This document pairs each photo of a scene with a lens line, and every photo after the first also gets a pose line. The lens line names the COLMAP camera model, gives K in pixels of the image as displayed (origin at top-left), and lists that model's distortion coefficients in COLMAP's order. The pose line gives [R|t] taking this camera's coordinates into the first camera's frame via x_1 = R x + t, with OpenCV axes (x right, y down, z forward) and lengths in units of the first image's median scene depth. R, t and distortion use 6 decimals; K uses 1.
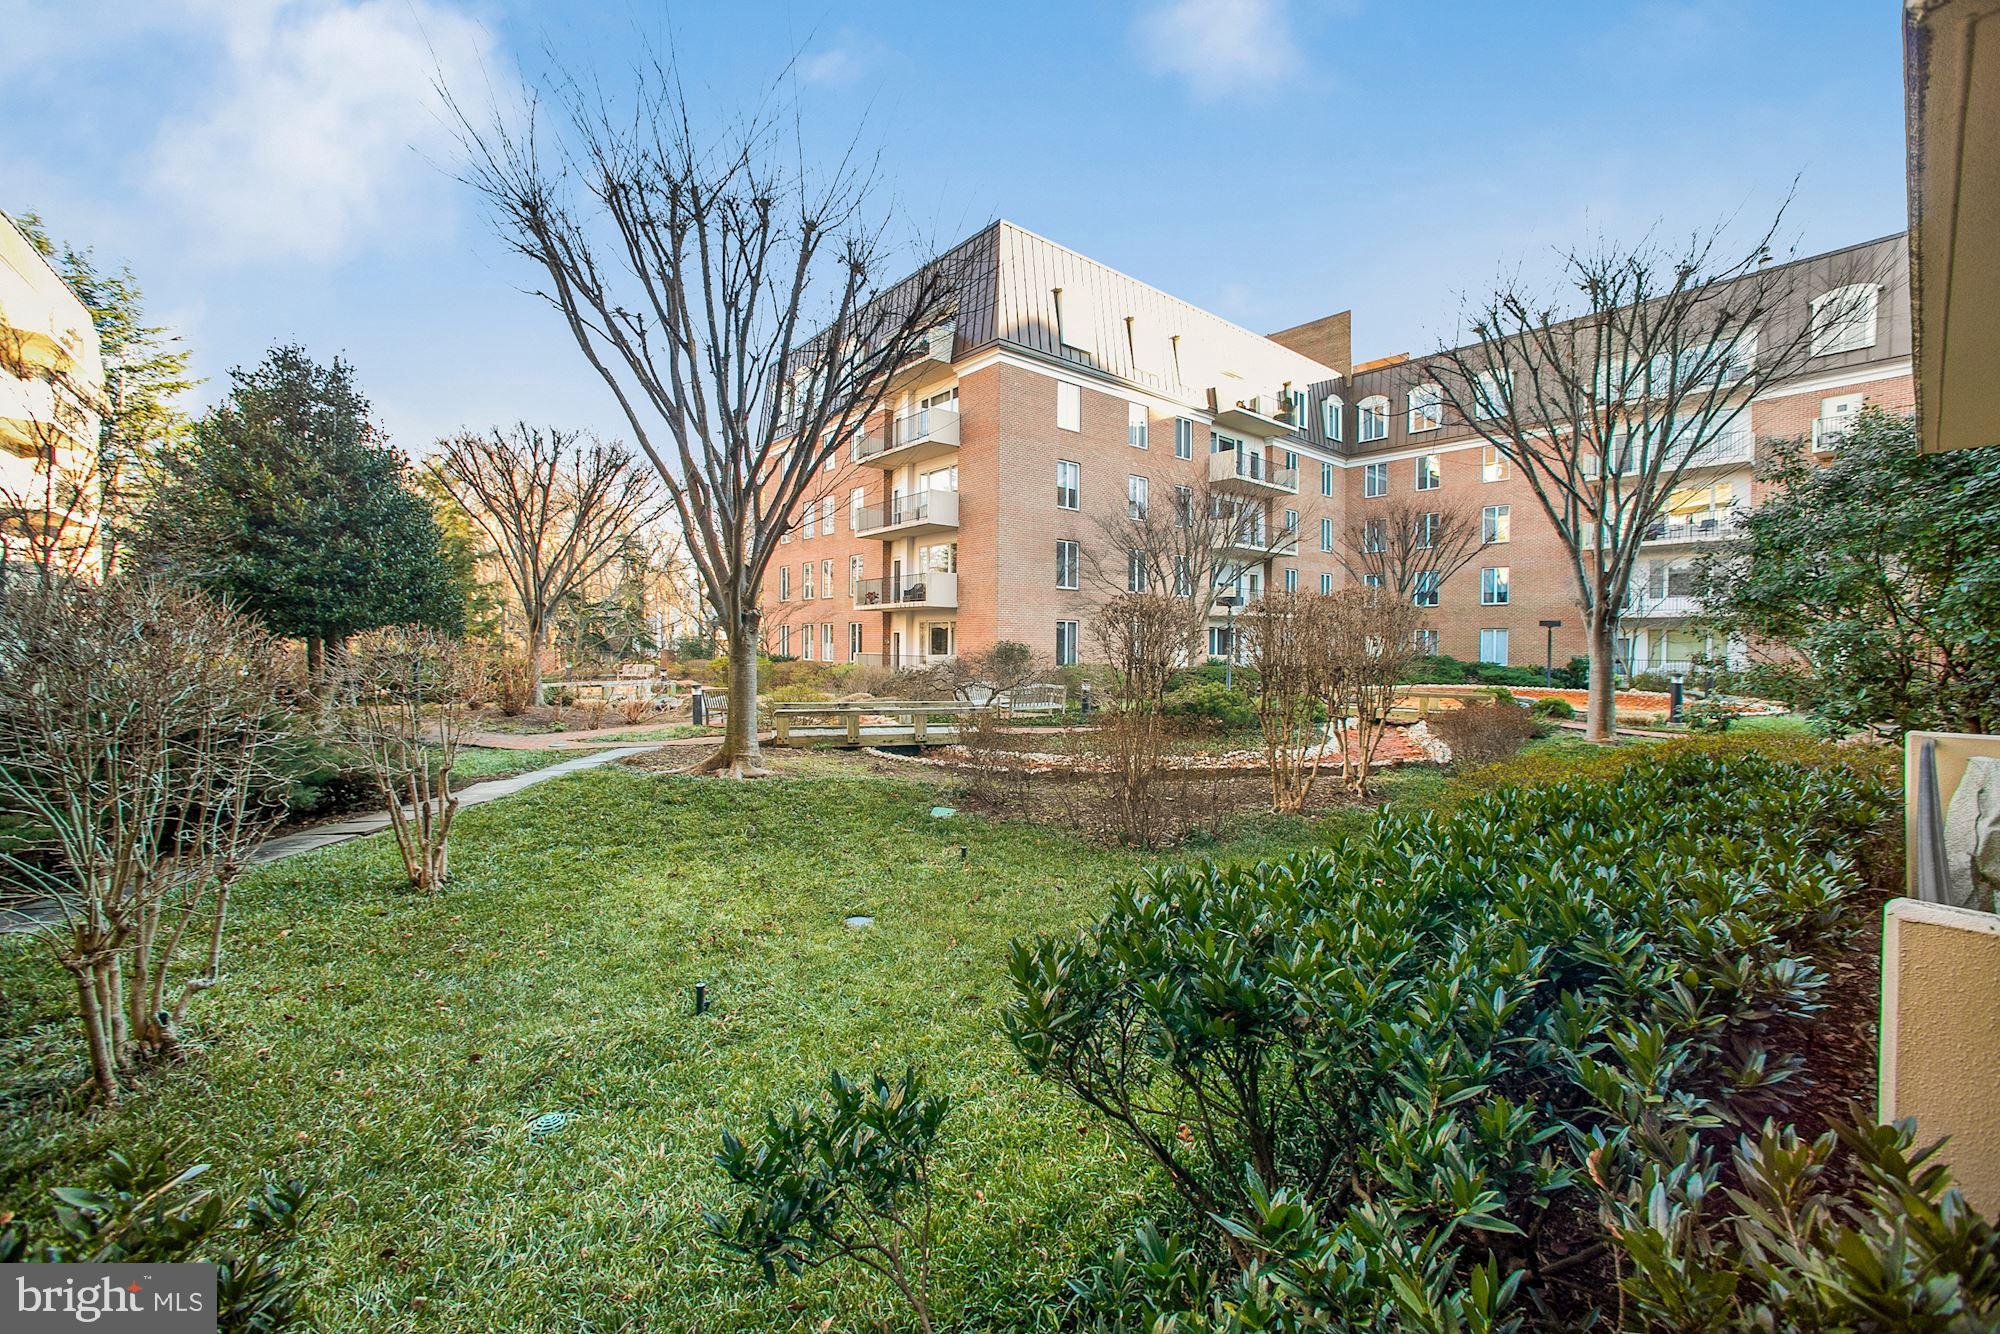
lens RADIAL K [[806.3, 0, 995.6], [0, 806.3, 656.9], [0, 0, 1]] dist [-0.060348, 0.031845]
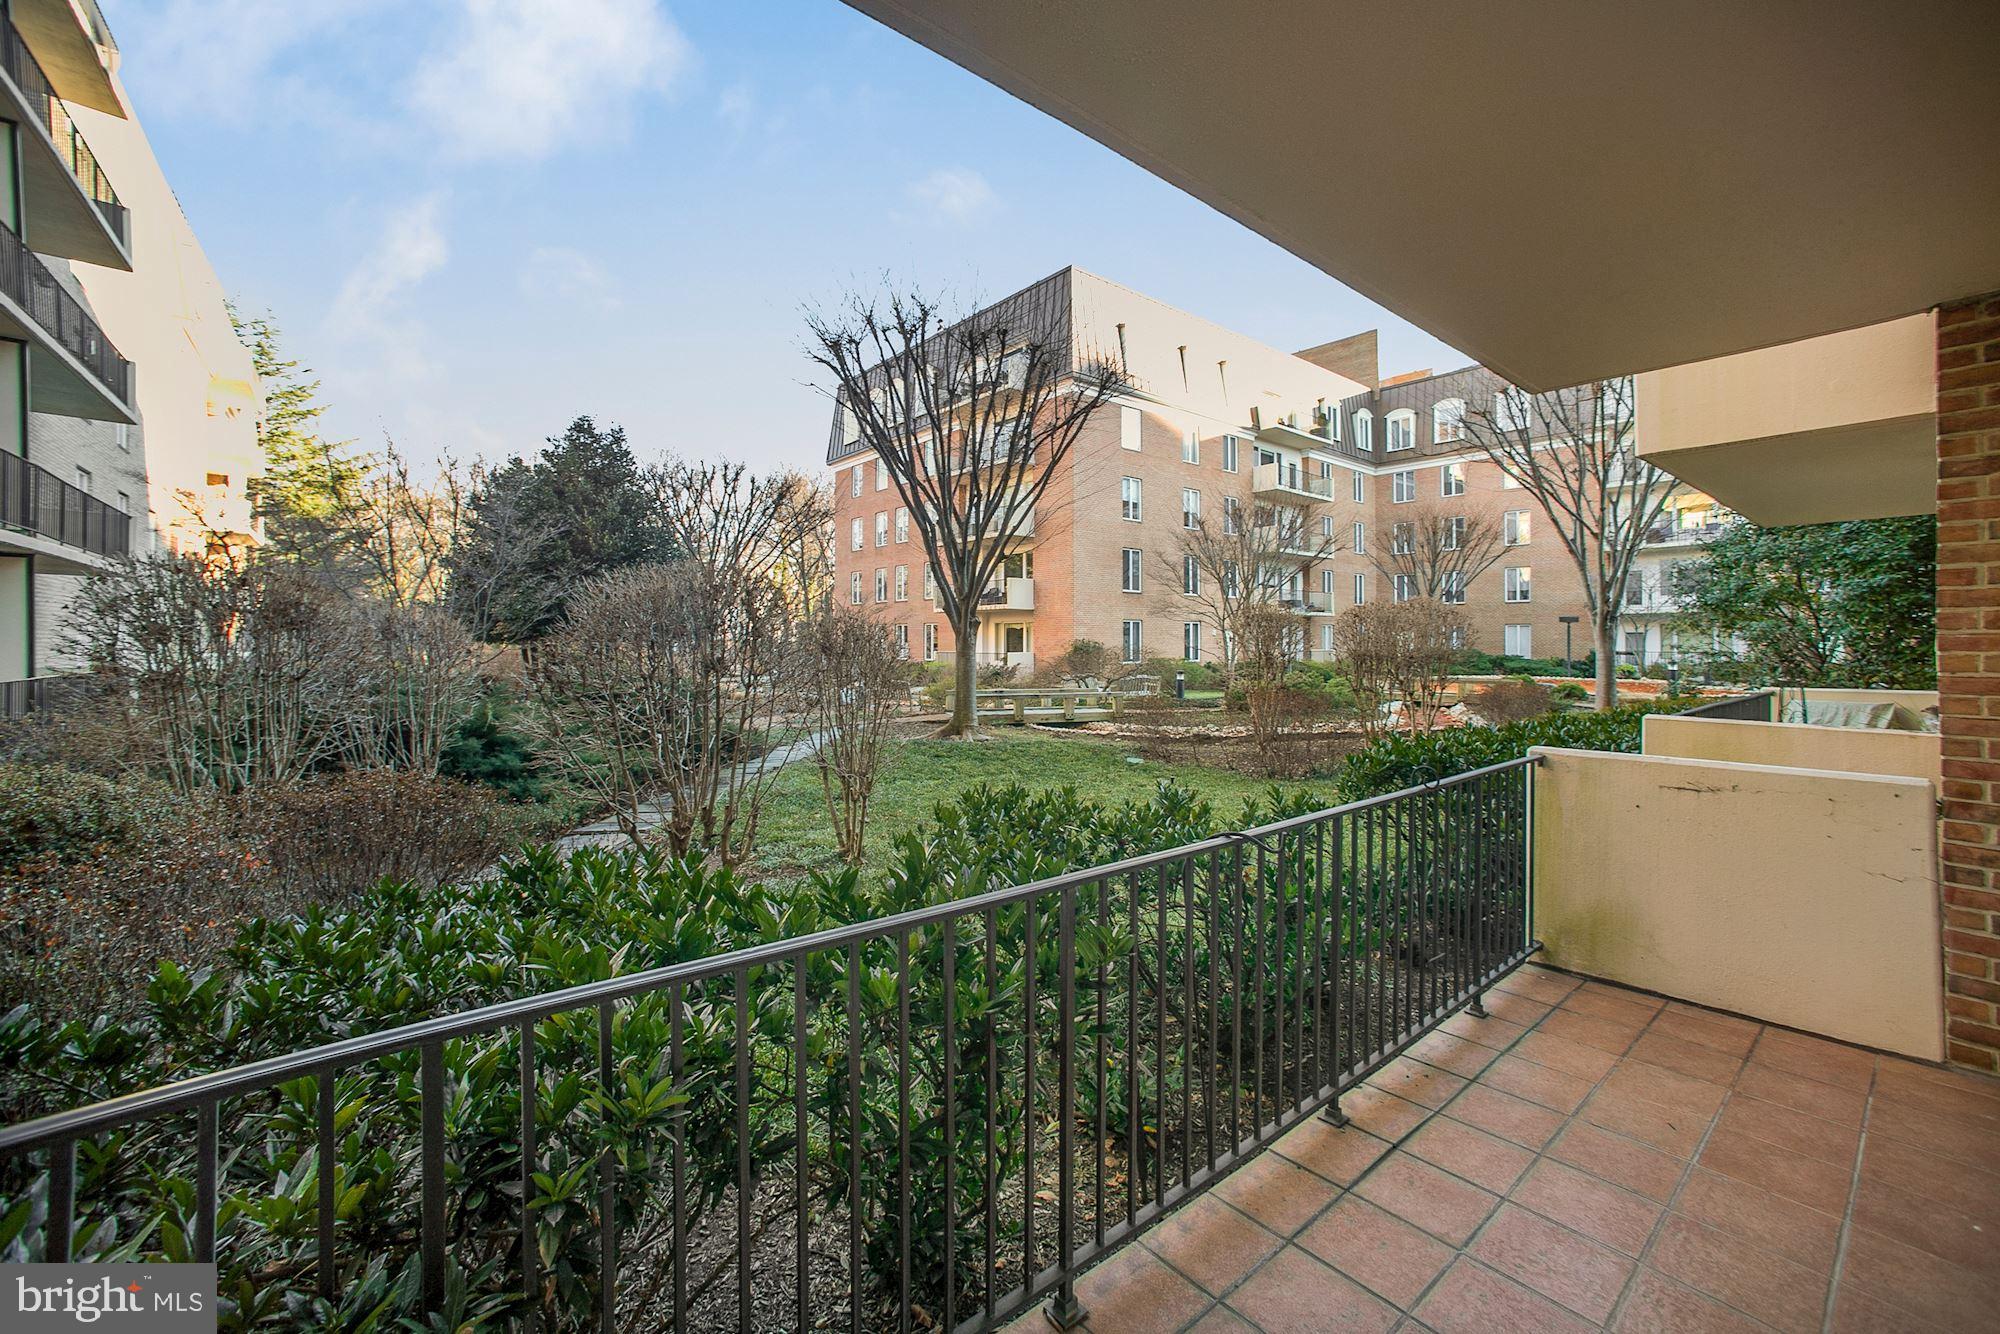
lens RADIAL K [[816.9, 0, 1002.5], [0, 816.9, 636.6], [0, 0, 1]] dist [-0.056352, 0.027000]
pose [[0.999936, -0.007957, -0.008041, -0.075306], [0.007765, 0.999689, -0.023693, 0.001827], [0.008228, 0.023629, 0.999687, -0.116452]]
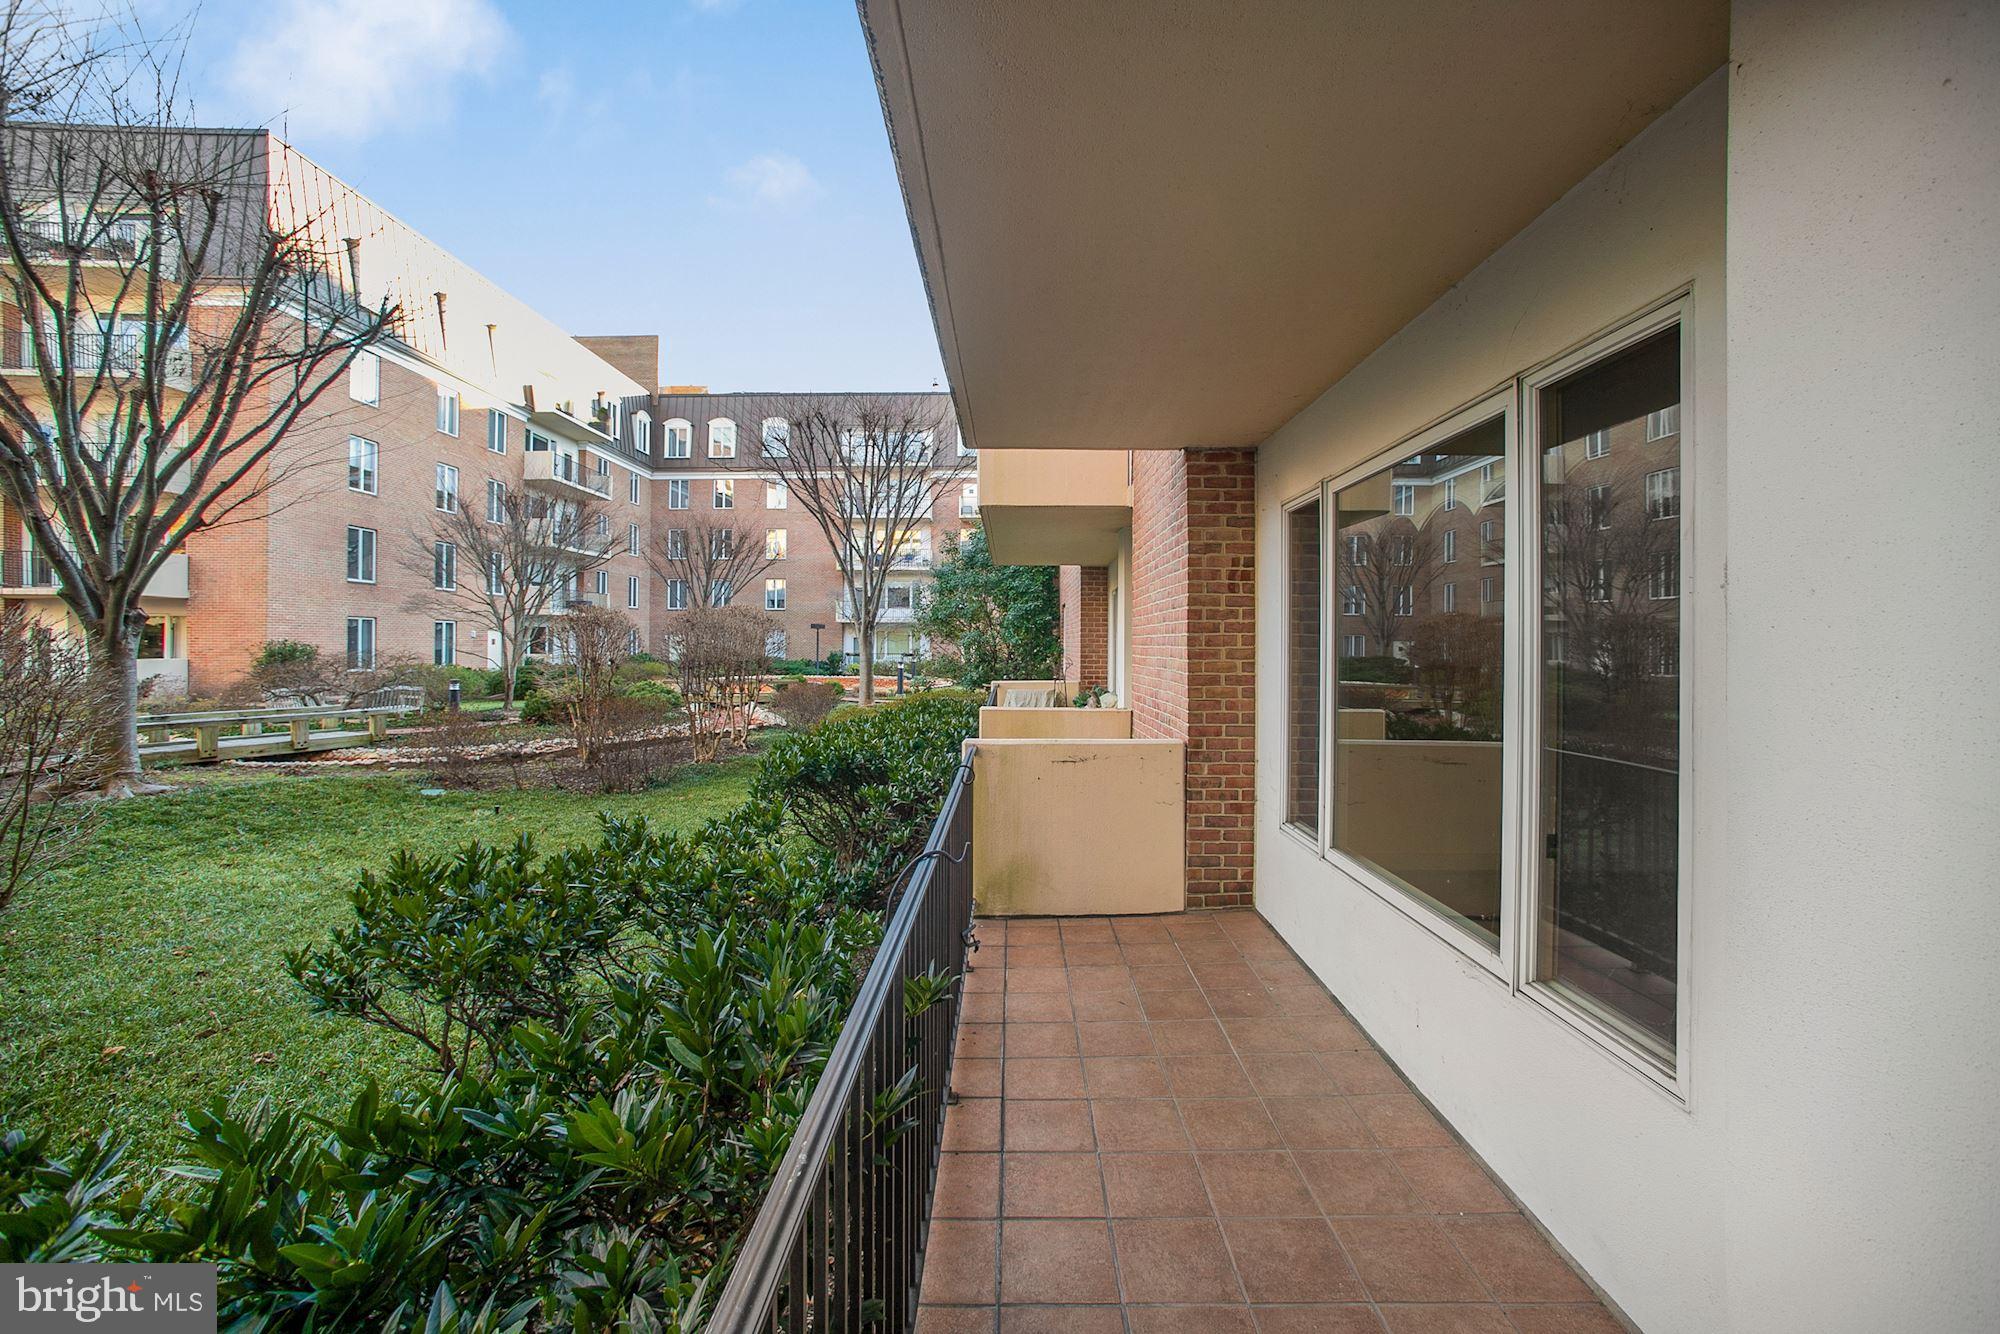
lens RADIAL K [[816.9, 0, 1002.5], [0, 816.9, 636.6], [0, 0, 1]] dist [-0.056352, 0.027000]
pose [[0.653993, 0.001973, 0.756498, -0.104814], [0.015024, 0.999766, -0.015595, -0.000136], [-0.756351, 0.021564, 0.653810, -0.097998]]
